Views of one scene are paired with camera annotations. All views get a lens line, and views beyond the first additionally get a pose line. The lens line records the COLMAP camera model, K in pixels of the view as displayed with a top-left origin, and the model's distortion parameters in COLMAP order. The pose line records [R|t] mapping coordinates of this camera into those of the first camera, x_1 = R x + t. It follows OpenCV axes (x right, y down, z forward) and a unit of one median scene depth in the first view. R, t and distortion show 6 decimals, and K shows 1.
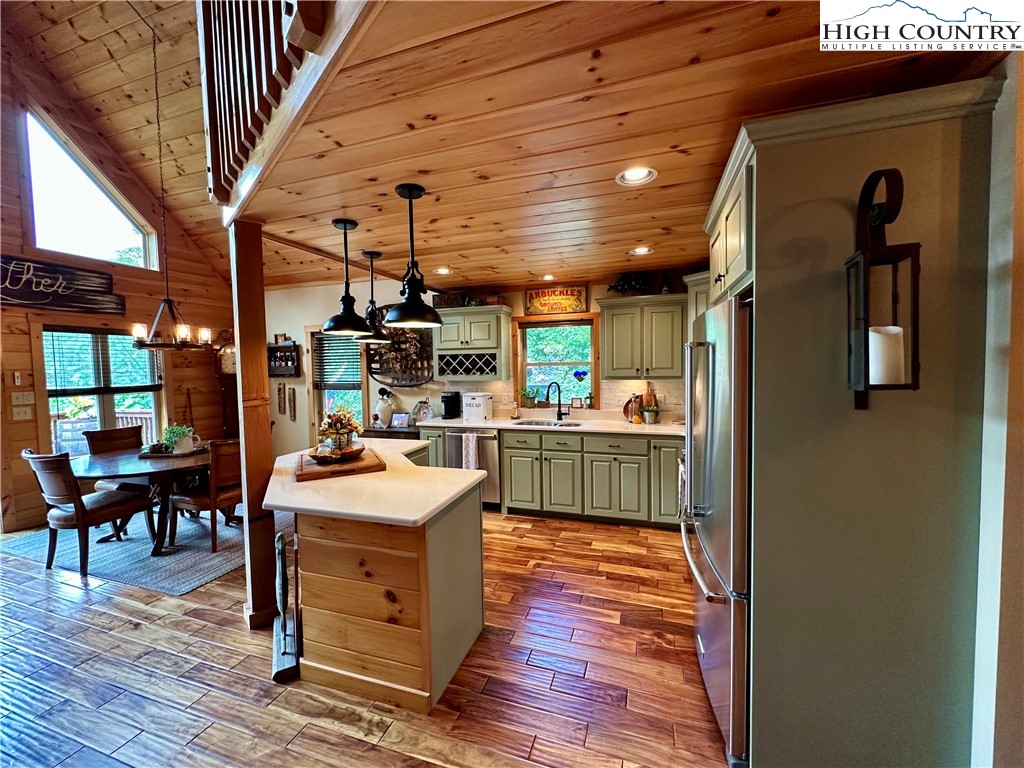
lens RADIAL K [[409.6, 0, 512.1], [0, 409.6, 384.3], [0, 0, 1]] dist [-0.003145, 0.000998]
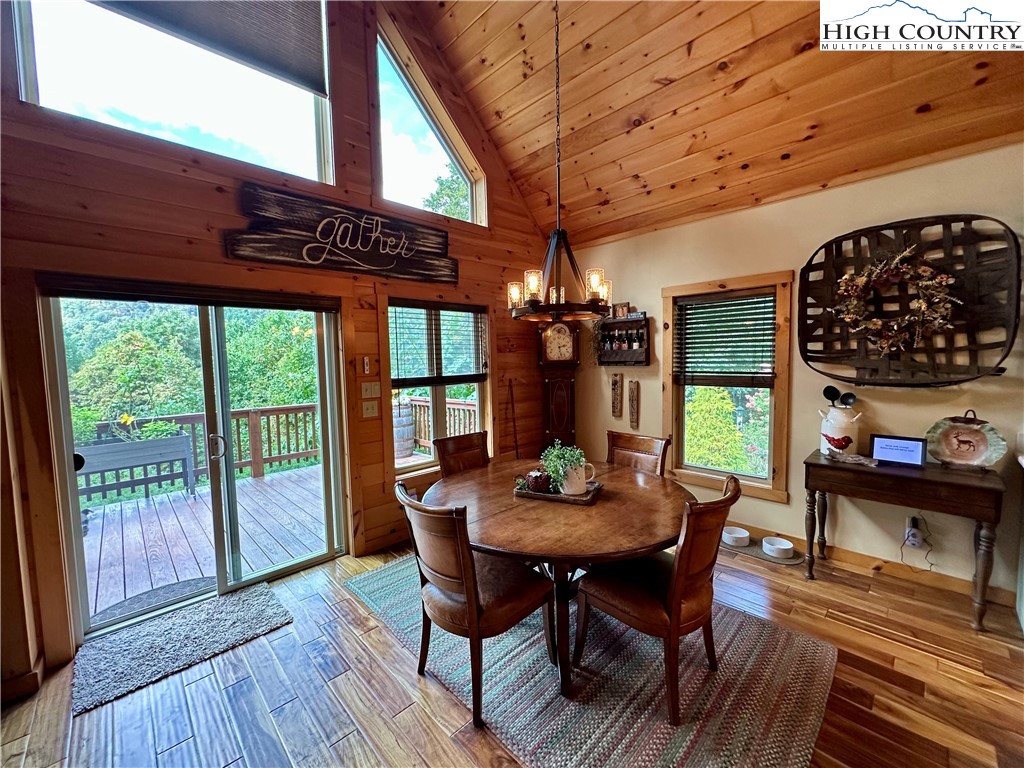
lens RADIAL K [[409.6, 0, 510.9], [0, 409.6, 384.2], [0, 0, 1]] dist [-0.003145, 0.000998]
pose [[0.889527, 0.028086, -0.456018, -0.461407], [-0.014933, 0.999363, 0.032421, -0.005412], [0.456638, -0.022030, 0.889380, 0.324049]]
